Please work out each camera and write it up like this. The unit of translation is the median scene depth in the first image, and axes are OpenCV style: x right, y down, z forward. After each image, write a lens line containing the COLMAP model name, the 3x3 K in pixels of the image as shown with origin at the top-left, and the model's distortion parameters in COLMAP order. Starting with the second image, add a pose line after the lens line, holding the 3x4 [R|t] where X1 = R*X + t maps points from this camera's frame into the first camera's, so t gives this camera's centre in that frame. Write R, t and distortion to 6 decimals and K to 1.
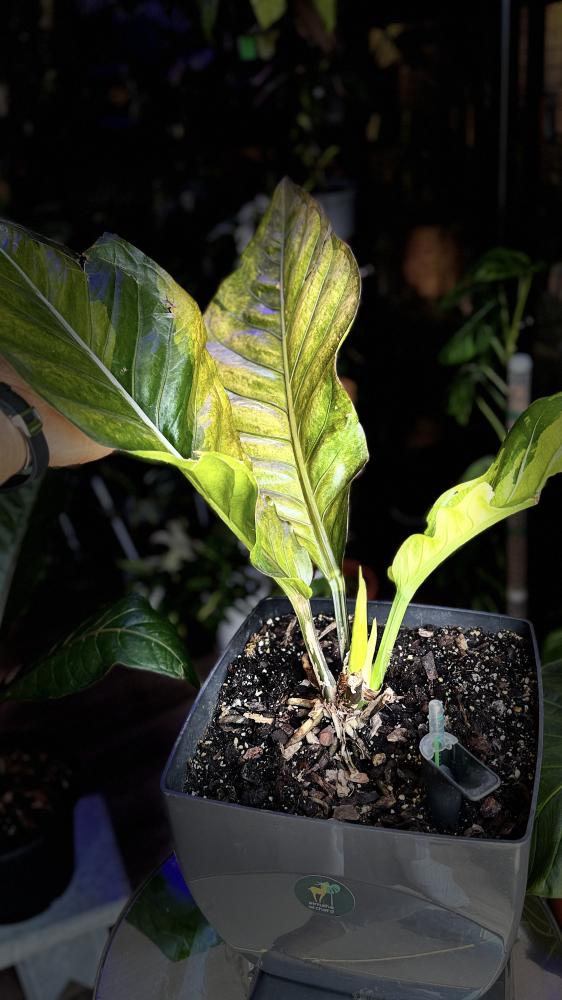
lens RADIAL K [[905.9, 0, 281.0], [0, 905.9, 500.0], [0, 0, 1]] dist [-0.014802, -0.017257]
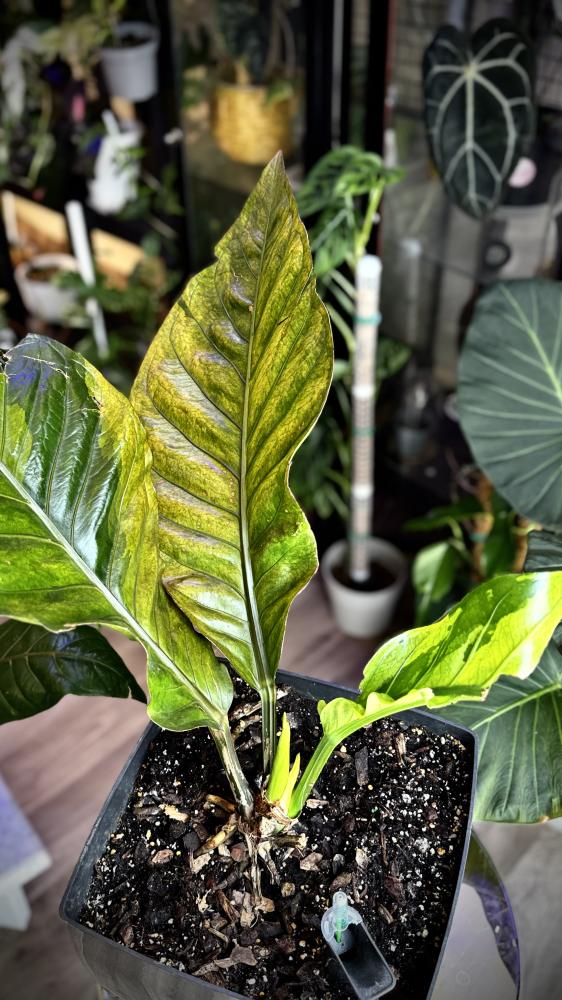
lens RADIAL K [[902.4, 0, 281.0], [0, 902.4, 500.0], [0, 0, 1]] dist [-0.007653, -0.010362]
pose [[0.994665, 0.102286, -0.013361, 0.069207], [-0.095965, 0.965054, 0.243845, -0.334632], [0.037836, -0.241262, 0.969722, 0.164509]]
